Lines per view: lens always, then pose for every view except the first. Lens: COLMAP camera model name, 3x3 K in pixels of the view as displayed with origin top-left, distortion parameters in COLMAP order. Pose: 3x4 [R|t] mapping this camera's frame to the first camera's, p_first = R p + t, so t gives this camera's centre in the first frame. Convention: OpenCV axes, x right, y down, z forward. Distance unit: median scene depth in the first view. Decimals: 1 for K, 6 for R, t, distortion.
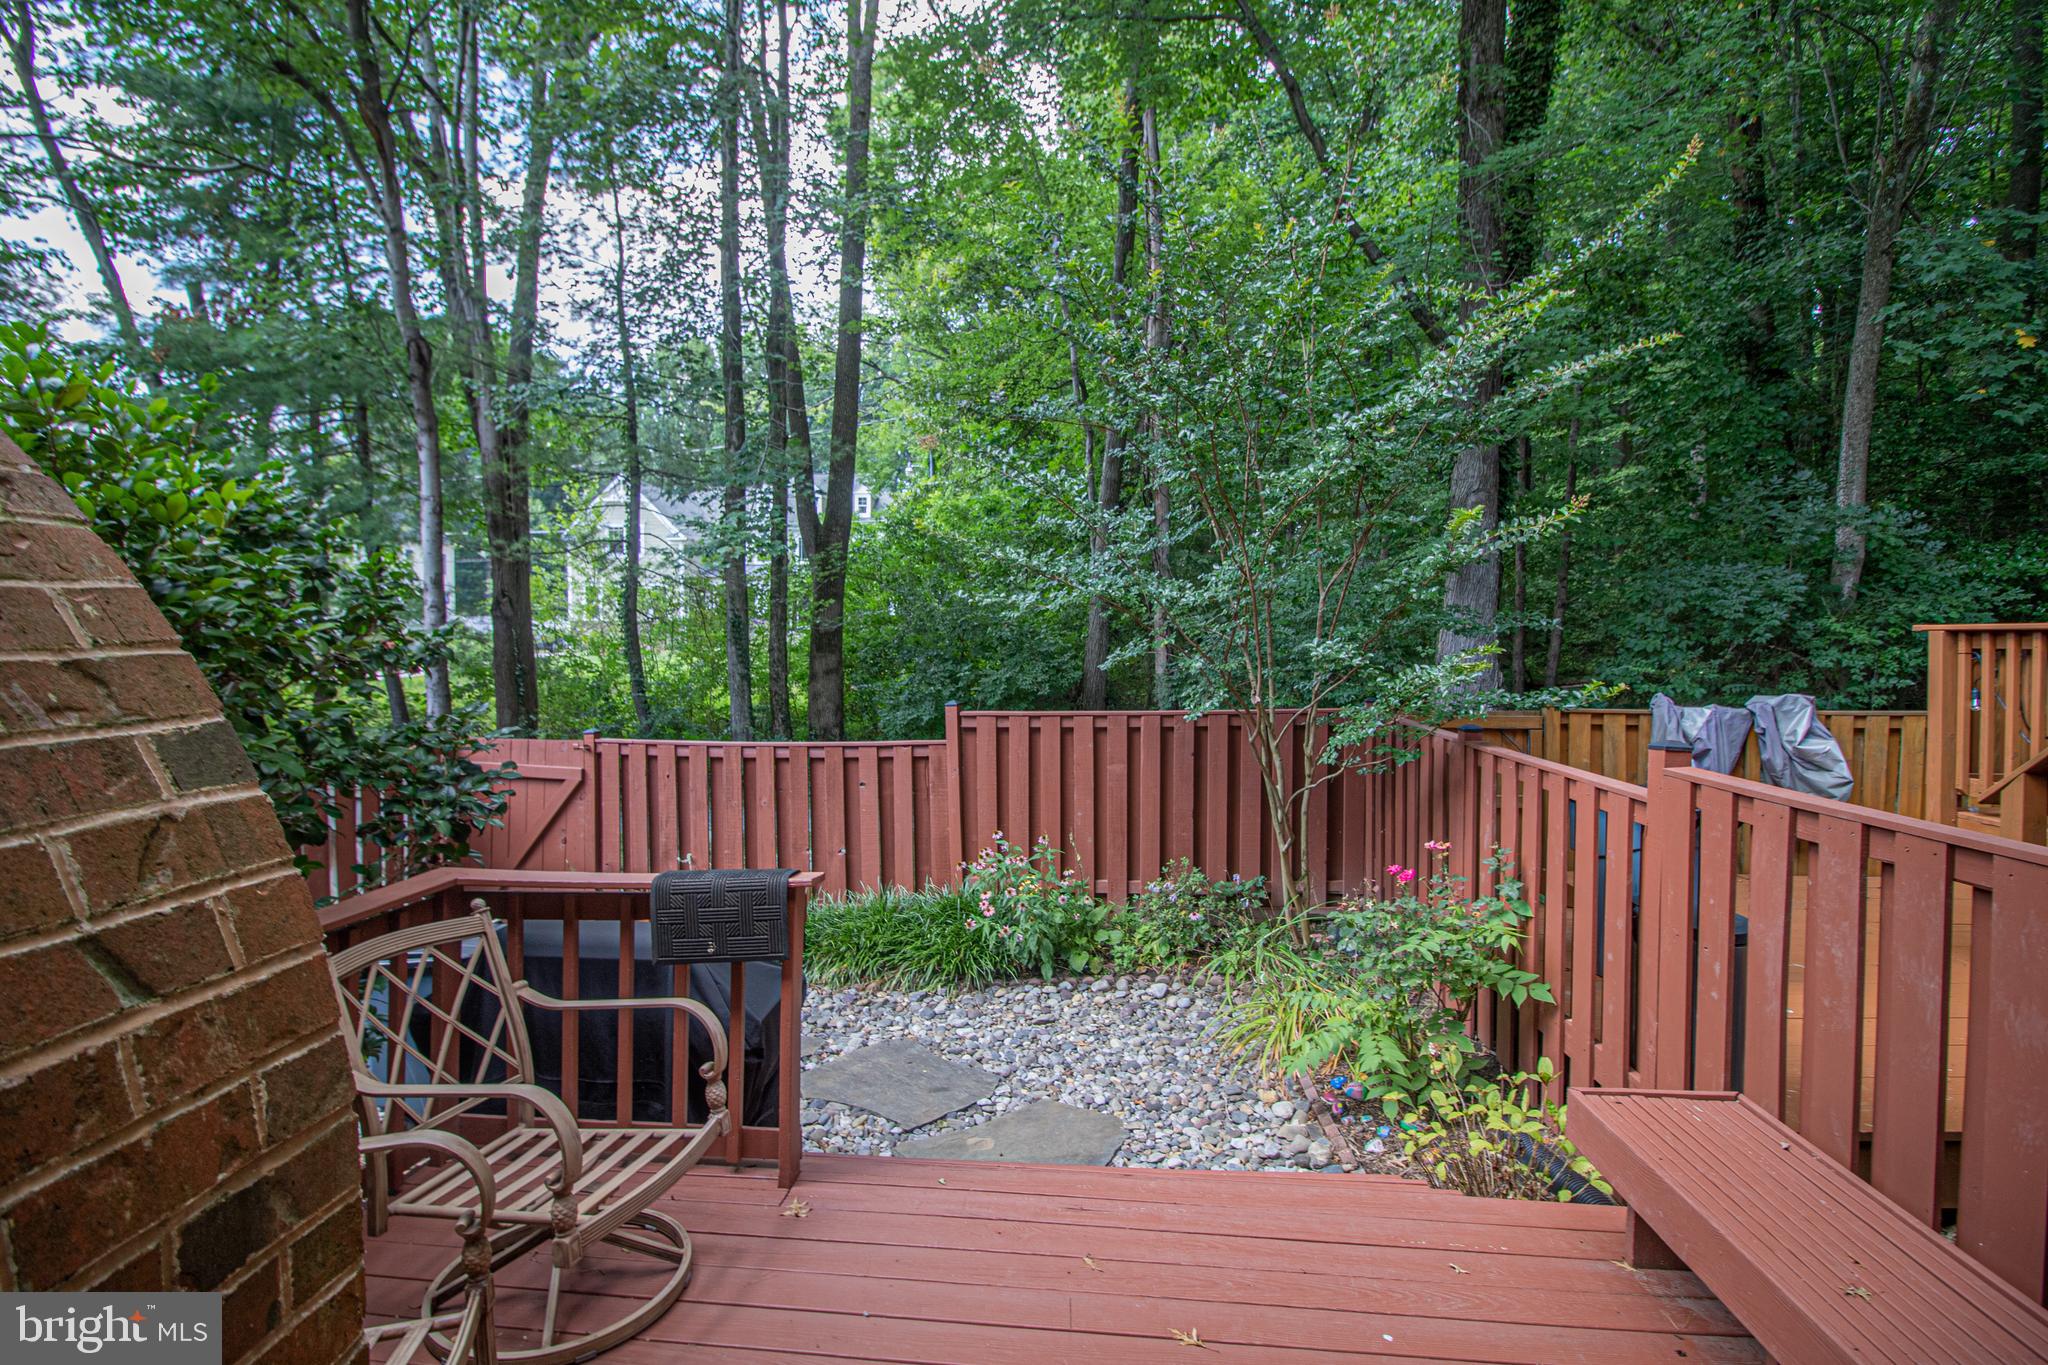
lens RADIAL K [[941.4, 0, 1023.5], [0, 941.4, 670.9], [0, 0, 1]] dist [-0.001397, -0.012230]
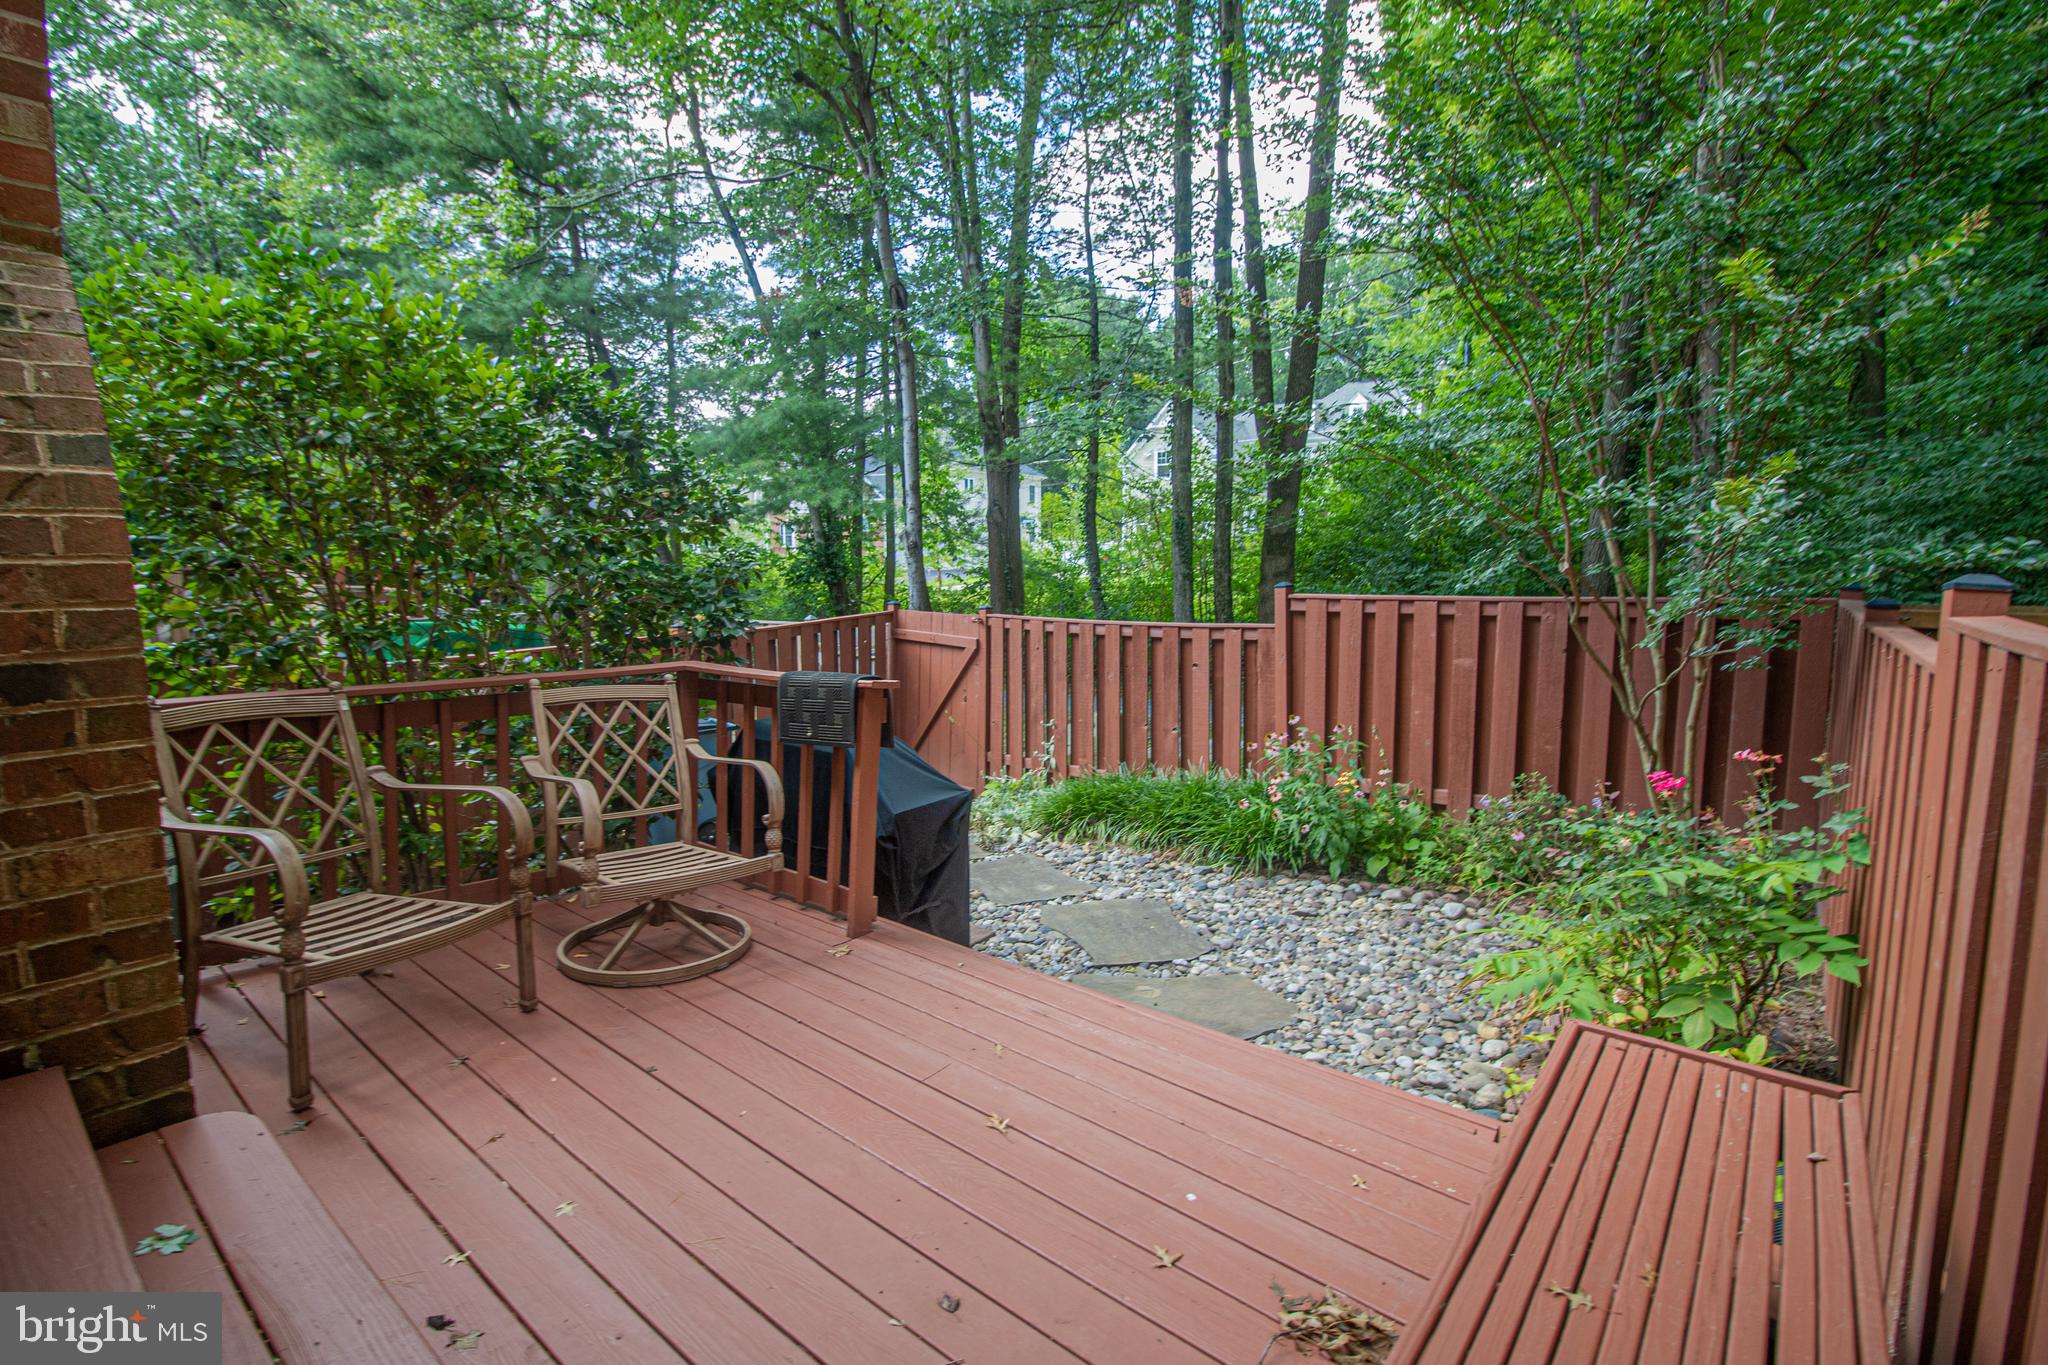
lens RADIAL K [[941.4, 0, 1039.2], [0, 941.4, 676.8], [0, 0, 1]] dist [-0.001397, -0.012230]
pose [[0.832804, 0.064273, -0.549824, 0.281453], [-0.019037, 0.995975, 0.087591, 0.054537], [0.553240, -0.062479, 0.830675, 0.078963]]
